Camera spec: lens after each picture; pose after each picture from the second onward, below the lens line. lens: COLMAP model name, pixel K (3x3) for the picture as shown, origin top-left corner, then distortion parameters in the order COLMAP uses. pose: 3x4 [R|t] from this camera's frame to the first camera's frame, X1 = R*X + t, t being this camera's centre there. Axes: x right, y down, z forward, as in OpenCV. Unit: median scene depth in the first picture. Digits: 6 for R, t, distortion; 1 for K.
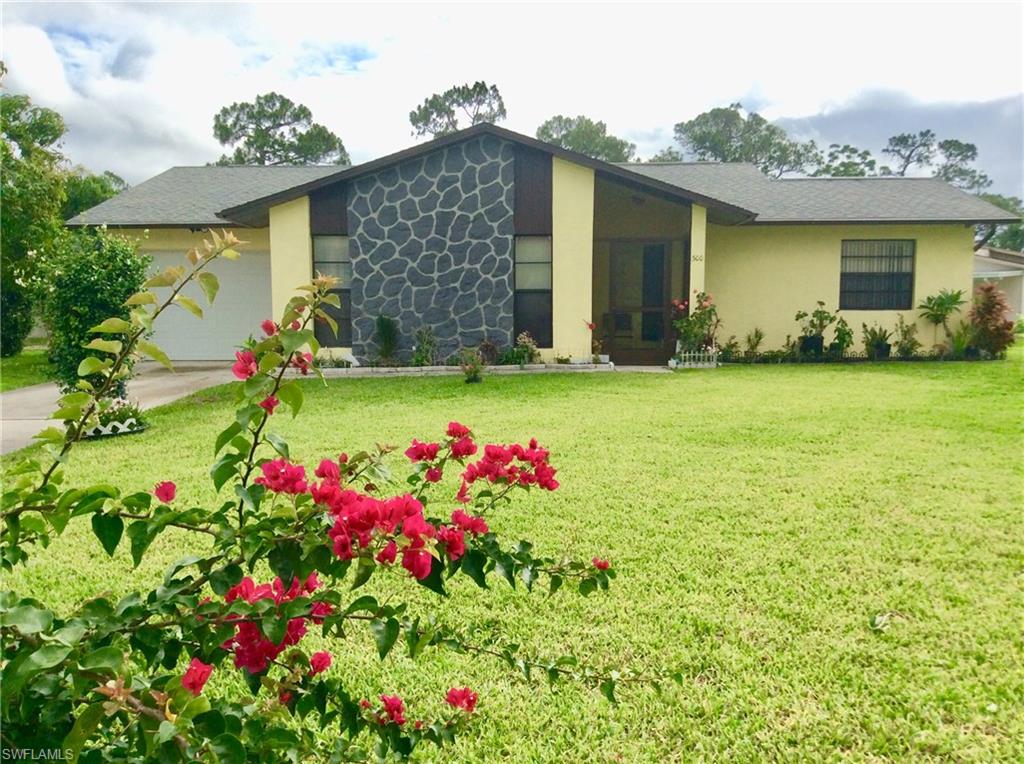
lens RADIAL K [[949.1, 0, 509.6], [0, 949.1, 387.1], [0, 0, 1]] dist [0.198233, -0.499532]
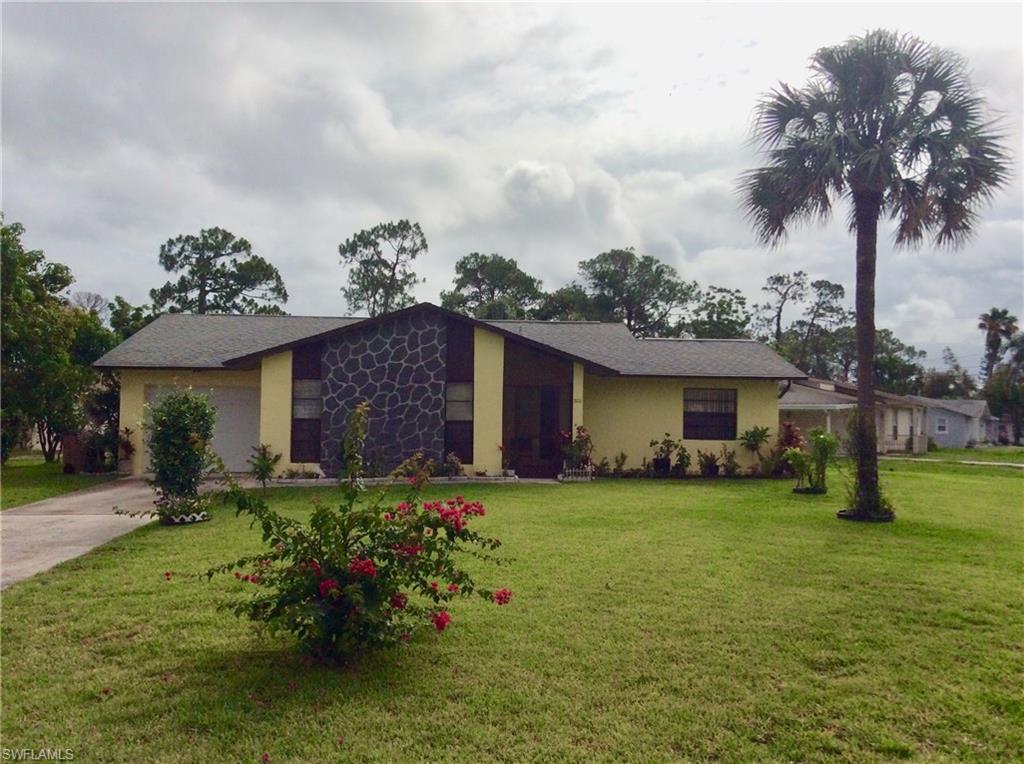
lens RADIAL K [[949.1, 0, 509.6], [0, 949.1, 387.1], [0, 0, 1]] dist [0.198233, -0.499532]
pose [[0.995686, 0.019182, 0.090782, -0.025737], [-0.008607, 0.993272, -0.115482, 0.004682], [-0.092386, 0.114203, 0.989152, -0.330340]]
